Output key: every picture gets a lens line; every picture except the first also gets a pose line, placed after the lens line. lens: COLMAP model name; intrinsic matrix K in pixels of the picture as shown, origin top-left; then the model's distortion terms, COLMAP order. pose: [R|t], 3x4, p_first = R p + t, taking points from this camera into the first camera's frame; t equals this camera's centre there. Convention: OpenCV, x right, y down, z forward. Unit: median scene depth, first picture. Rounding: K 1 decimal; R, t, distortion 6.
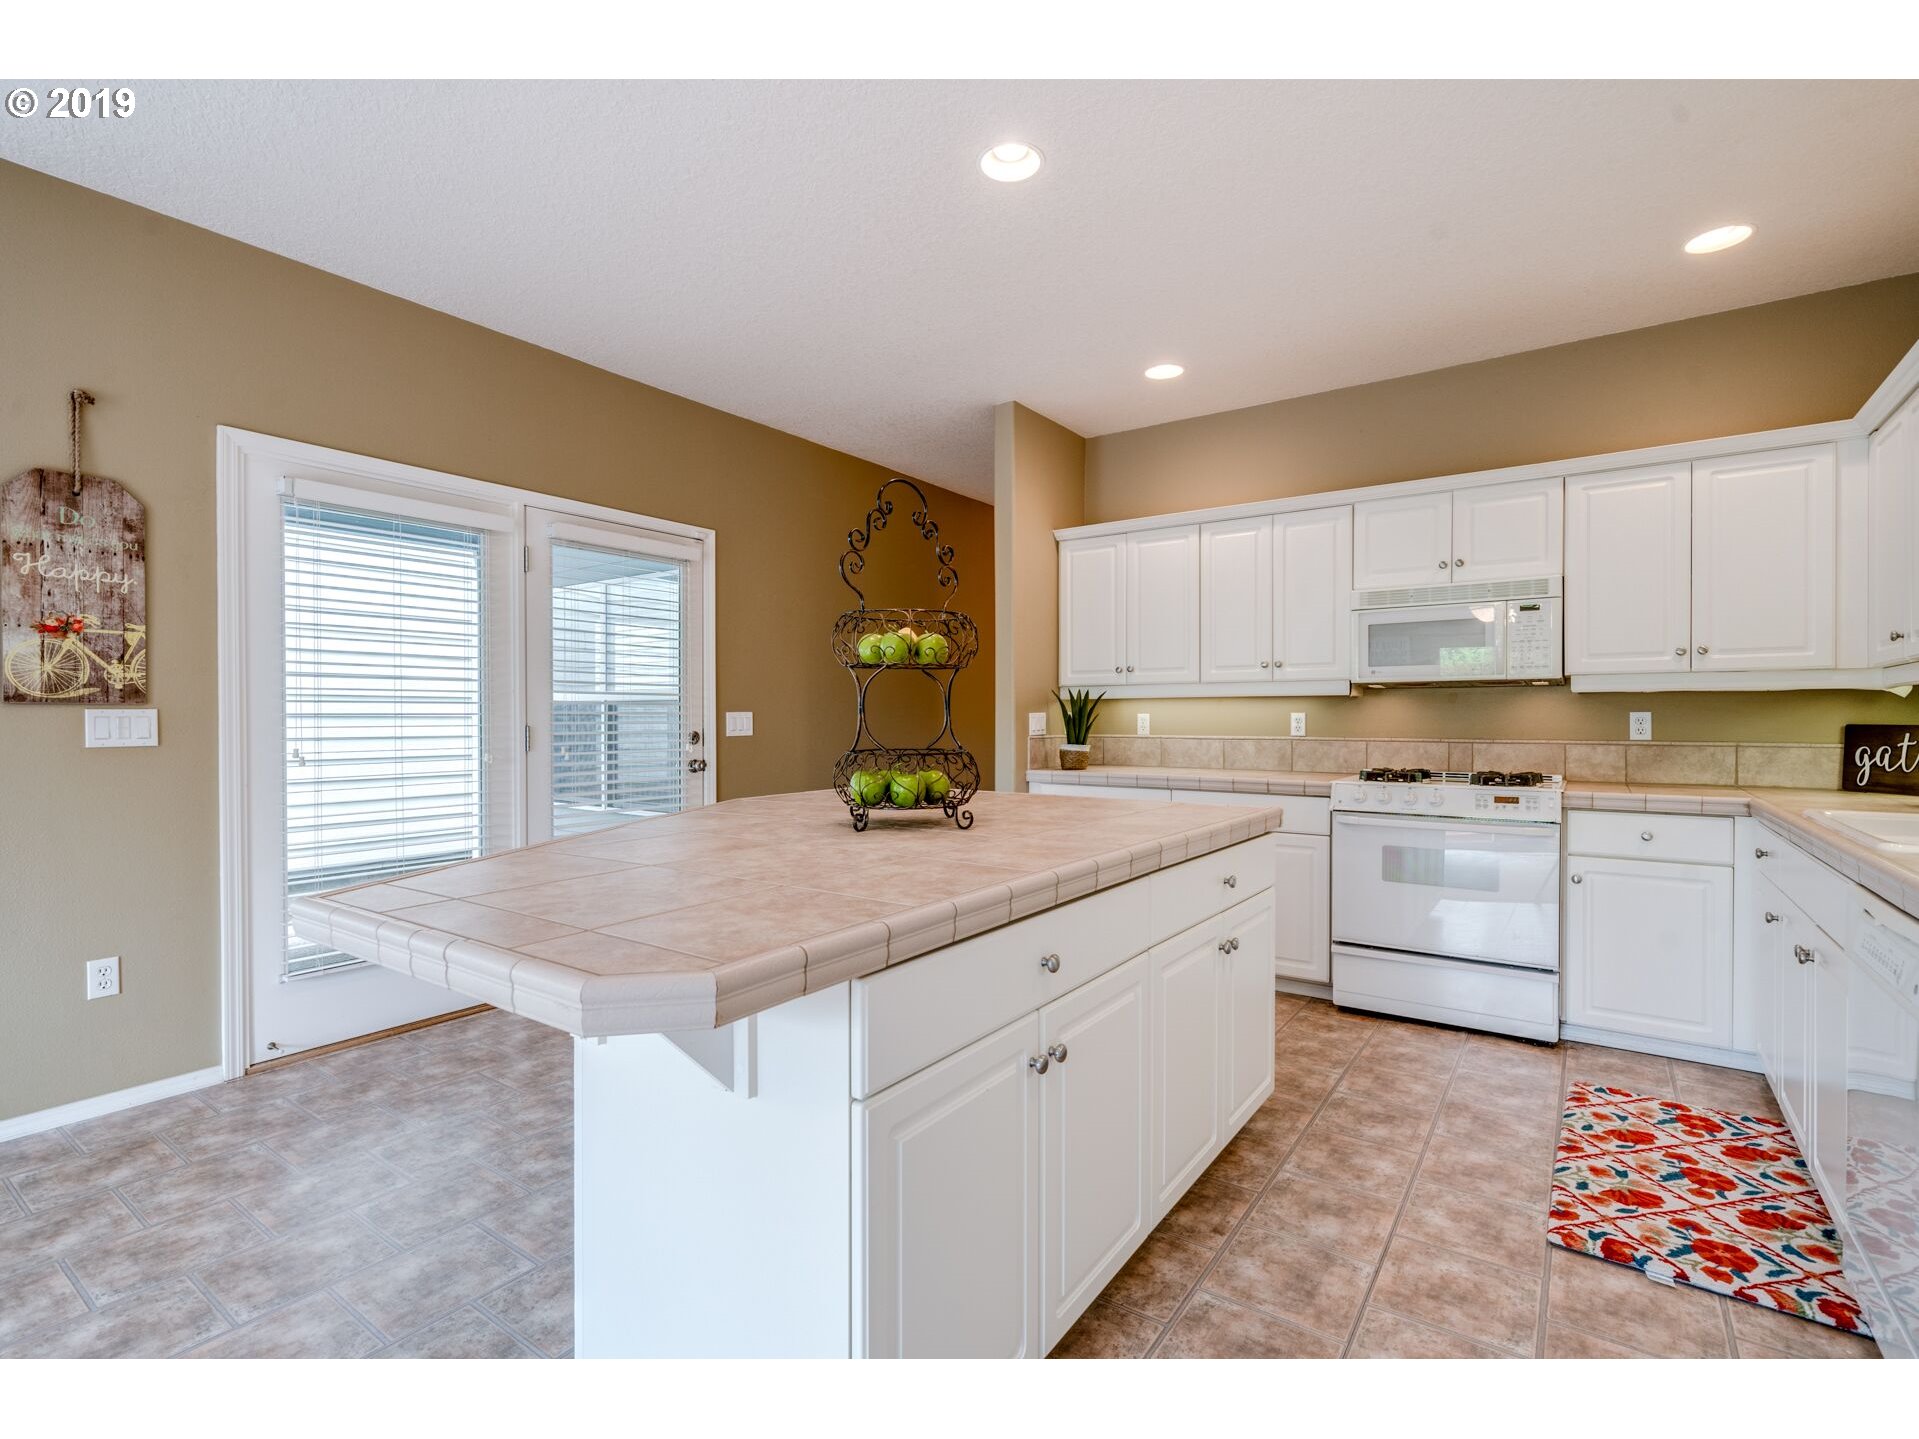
lens RADIAL K [[891.8, 0, 974.7], [0, 891.8, 709.4], [0, 0, 1]] dist [0.004892, 0.001050]
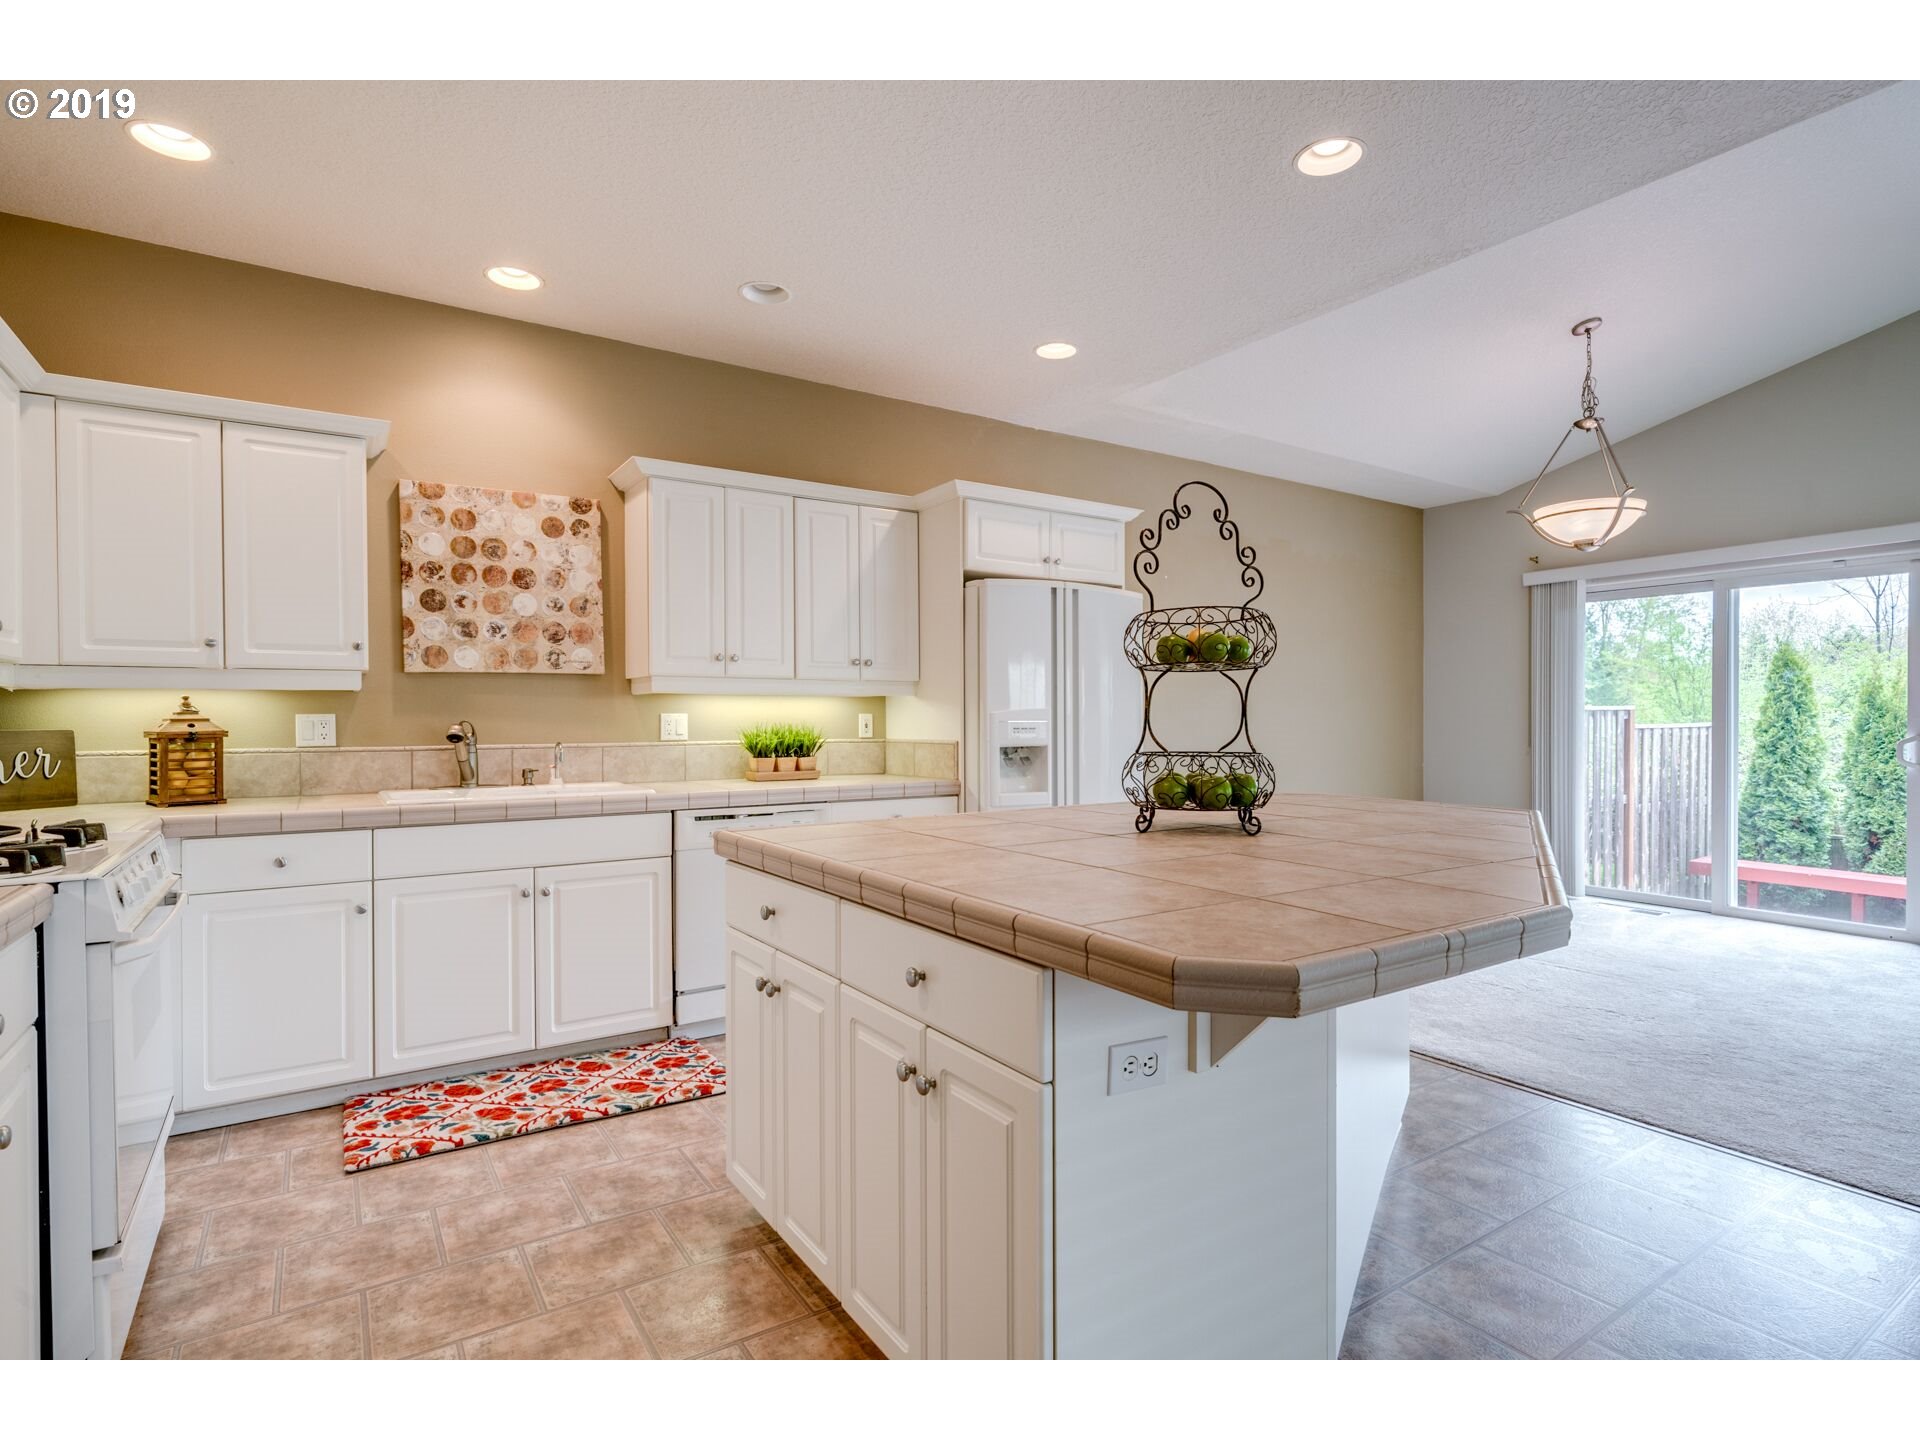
lens RADIAL K [[968.1, 0, 957.7], [0, 968.1, 726.5], [0, 0, 1]] dist [-0.003584, 0.003266]
pose [[-0.926940, 0.000343, 0.375209, -0.192718], [-0.000906, 0.999995, -0.003153, 0.018088], [-0.375208, -0.003262, -0.926935, 1.729875]]
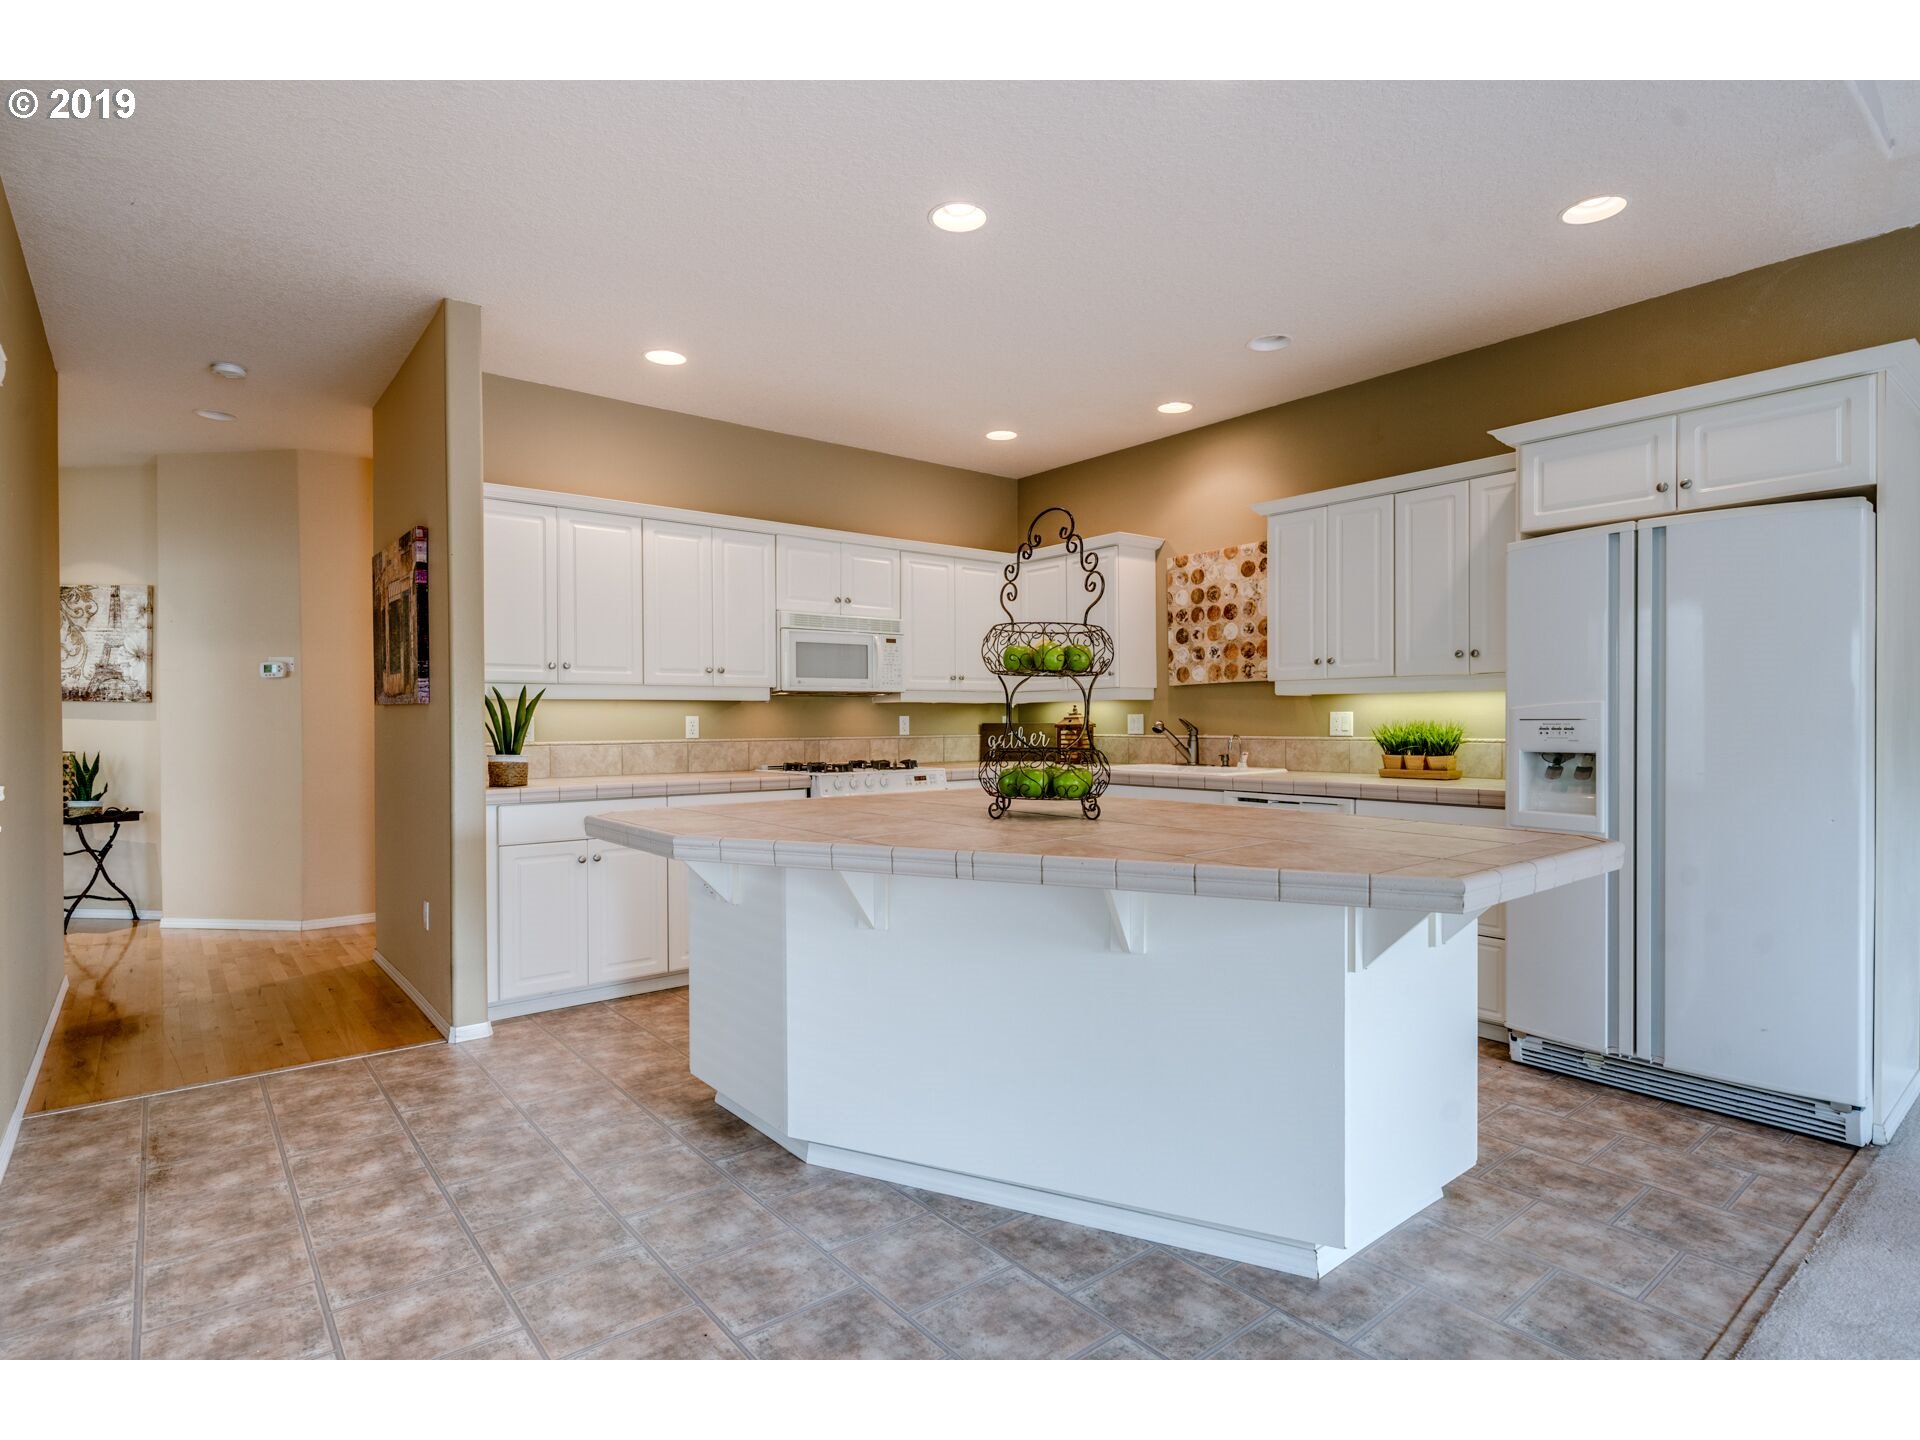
lens RADIAL K [[968.1, 0, 956.5], [0, 968.1, 726.4], [0, 0, 1]] dist [-0.003584, 0.003266]
pose [[0.282045, -0.009380, 0.959355, -1.051071], [-0.004378, 0.999929, 0.011064, 0.002927], [-0.959391, -0.007321, 0.281984, 0.622955]]
